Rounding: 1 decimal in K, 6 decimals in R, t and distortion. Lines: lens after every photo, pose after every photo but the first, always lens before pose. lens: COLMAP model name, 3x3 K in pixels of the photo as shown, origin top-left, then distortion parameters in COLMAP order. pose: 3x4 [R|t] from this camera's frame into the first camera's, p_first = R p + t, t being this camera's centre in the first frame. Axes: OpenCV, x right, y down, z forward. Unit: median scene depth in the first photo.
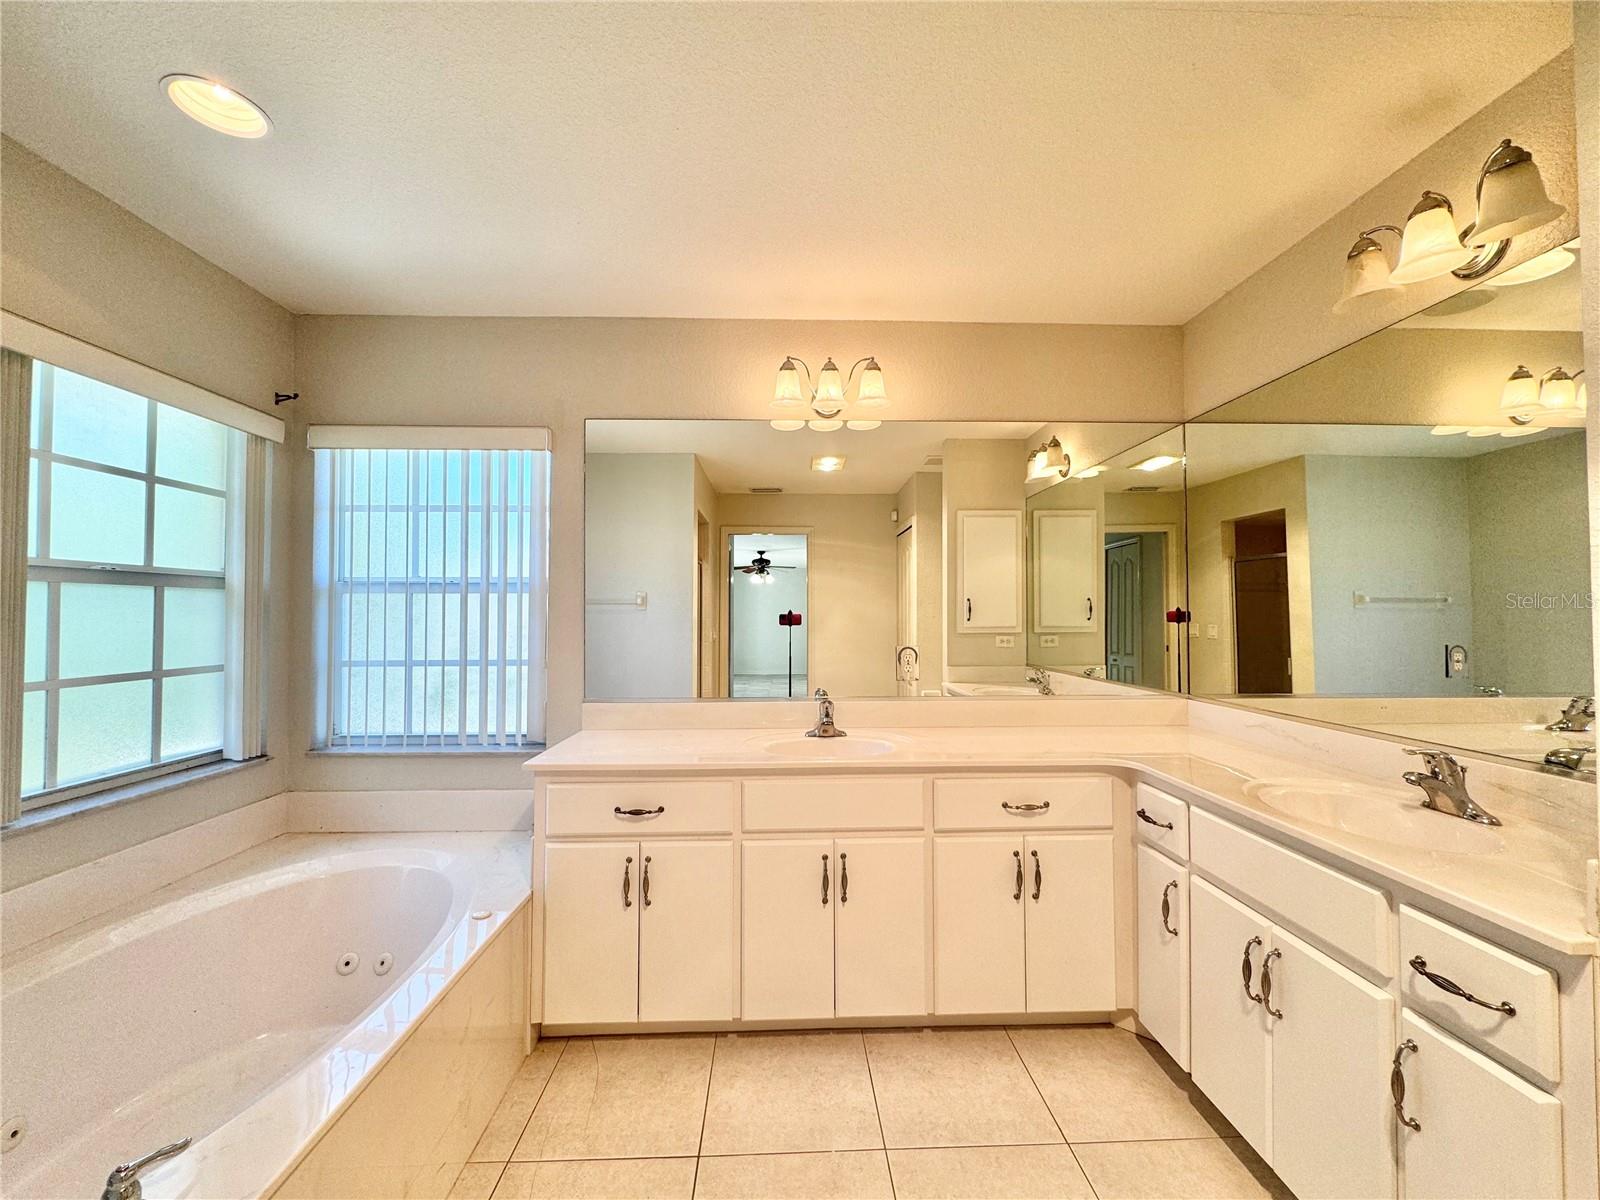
lens RADIAL K [[638.8, 0, 800.0], [0, 638.8, 600.0], [0, 0, 1]] dist [-0.002236, -0.000201]
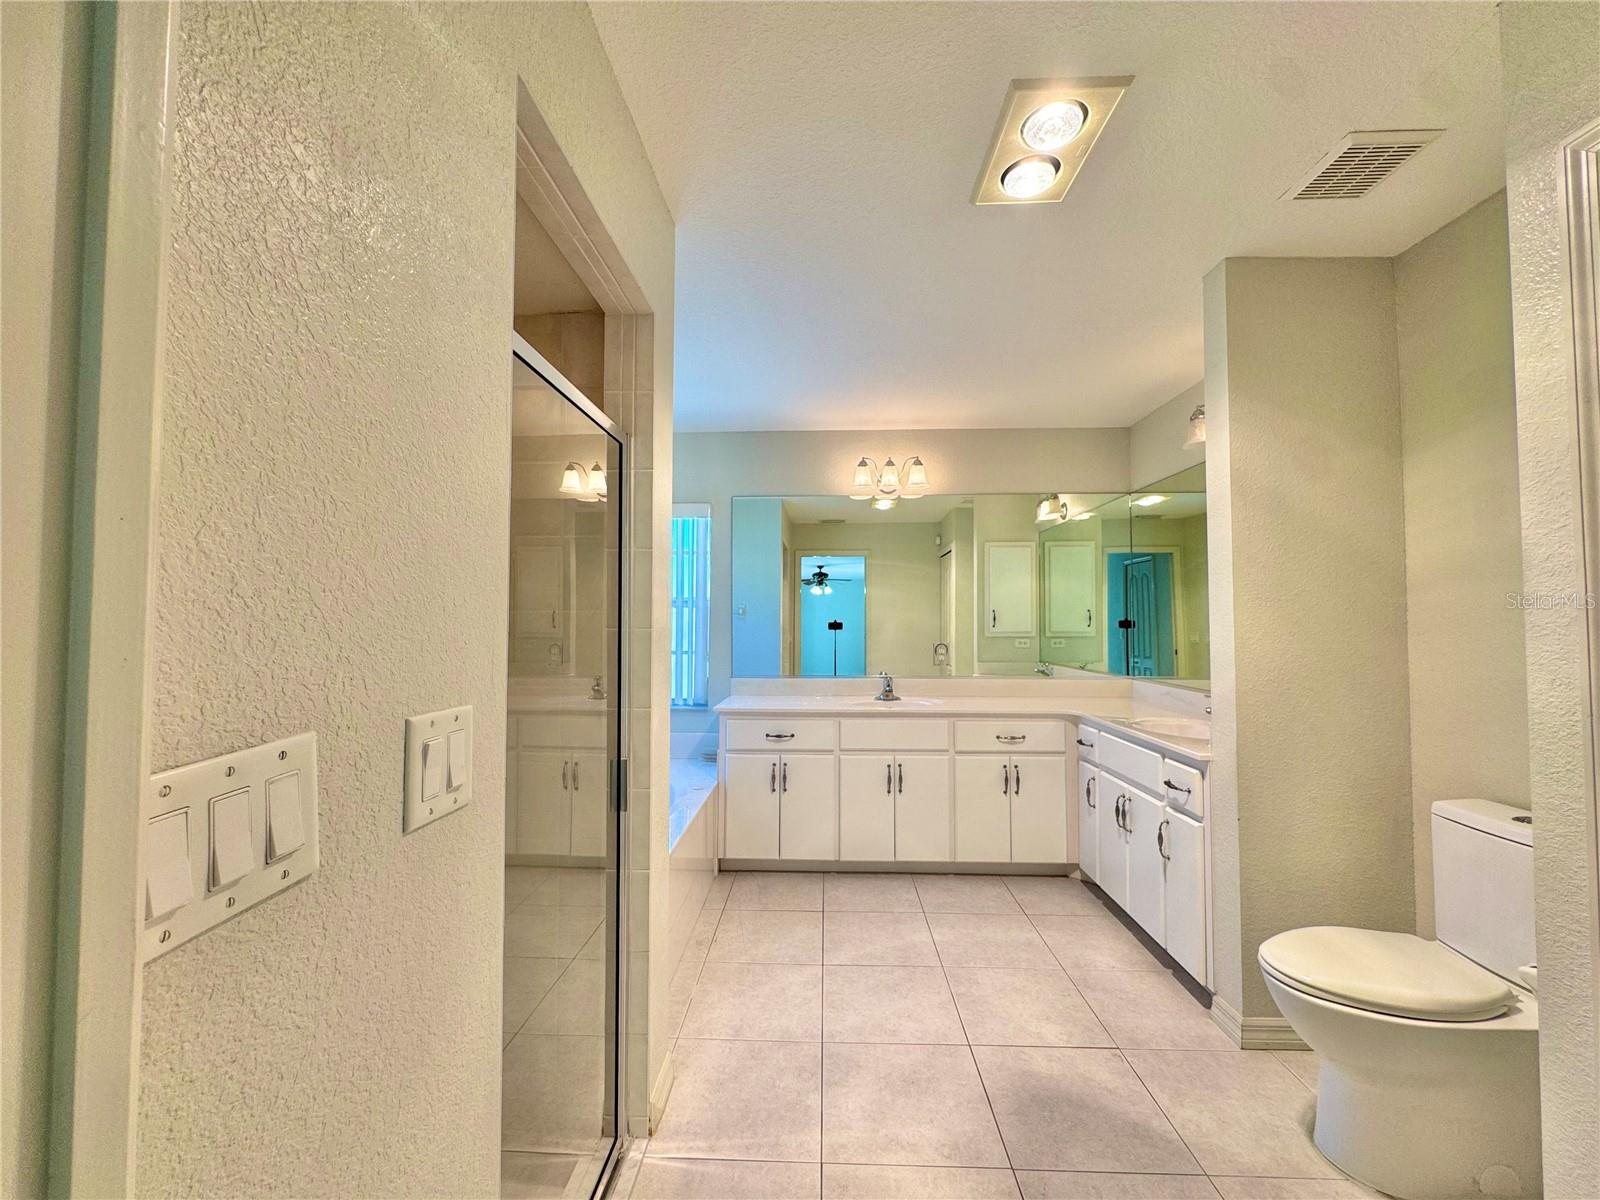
lens RADIAL K [[638.8, 0, 800.0], [0, 638.8, 600.0], [0, 0, 1]] dist [-0.002236, -0.000201]
pose [[0.997202, -0.000320, -0.074753, -0.067644], [-0.000546, 0.999933, -0.011570, -0.015585], [0.074752, 0.011578, 0.997135, -0.692334]]
